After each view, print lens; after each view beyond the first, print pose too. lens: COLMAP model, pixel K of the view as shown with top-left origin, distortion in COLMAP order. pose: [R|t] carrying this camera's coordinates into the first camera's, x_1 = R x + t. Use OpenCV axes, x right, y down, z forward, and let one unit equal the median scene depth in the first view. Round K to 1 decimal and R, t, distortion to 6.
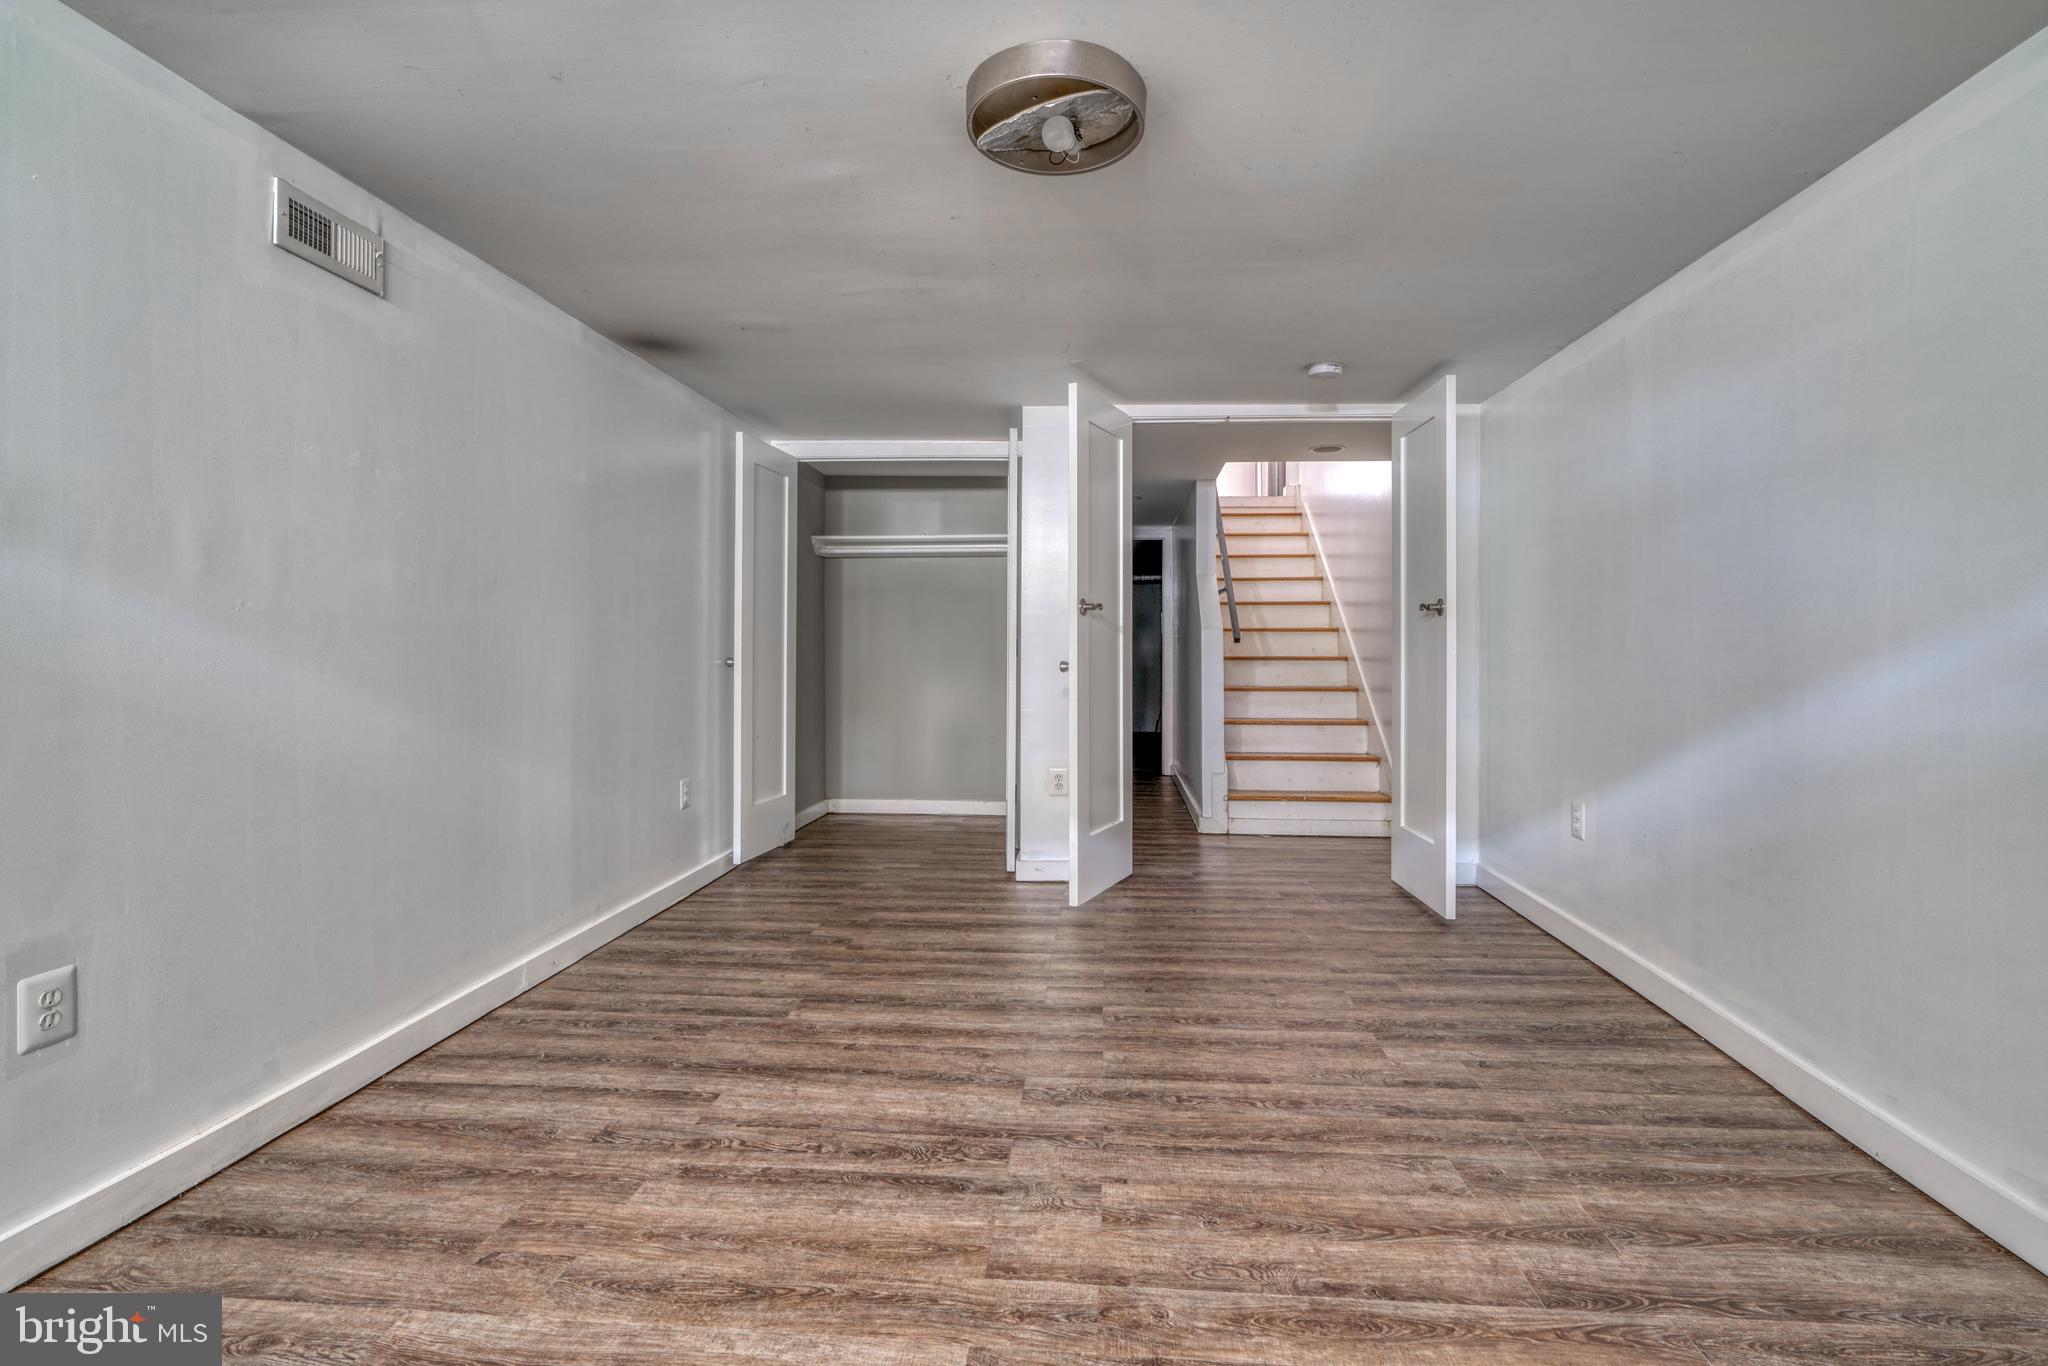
lens RADIAL K [[923.8, 0, 1040.0], [0, 923.8, 645.4], [0, 0, 1]] dist [-0.017682, 0.003310]
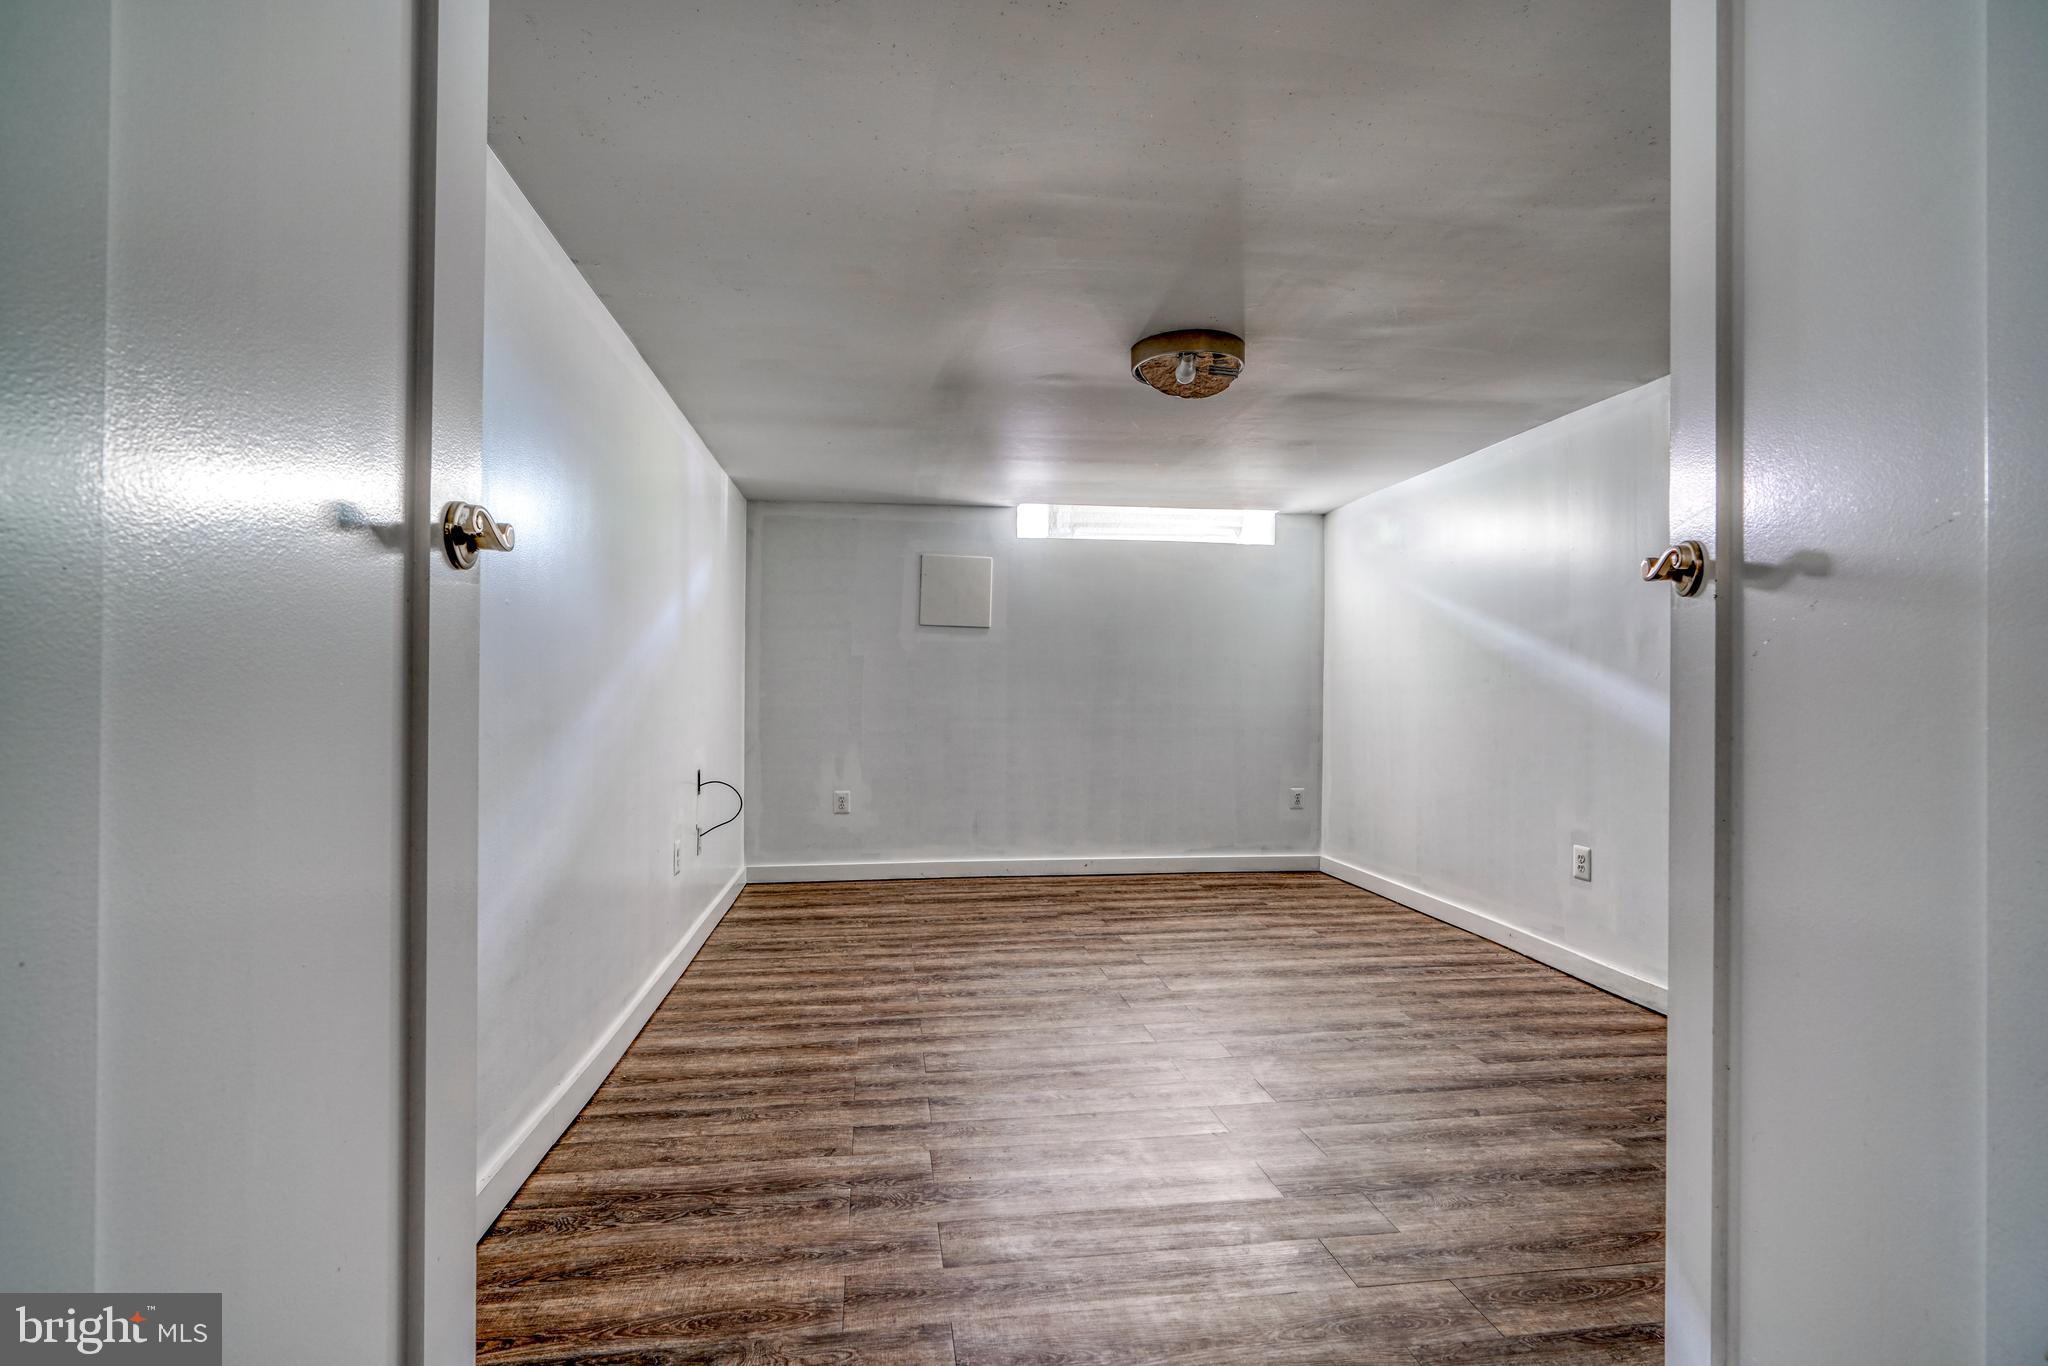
lens RADIAL K [[923.8, 0, 1019.7], [0, 923.8, 688.8], [0, 0, 1]] dist [-0.017682, 0.003310]
pose [[-0.974117, -0.007207, -0.225927, 0.579598], [-0.005166, 0.999940, -0.009622, 0.002948], [0.225983, -0.008206, -0.974097, 2.208952]]
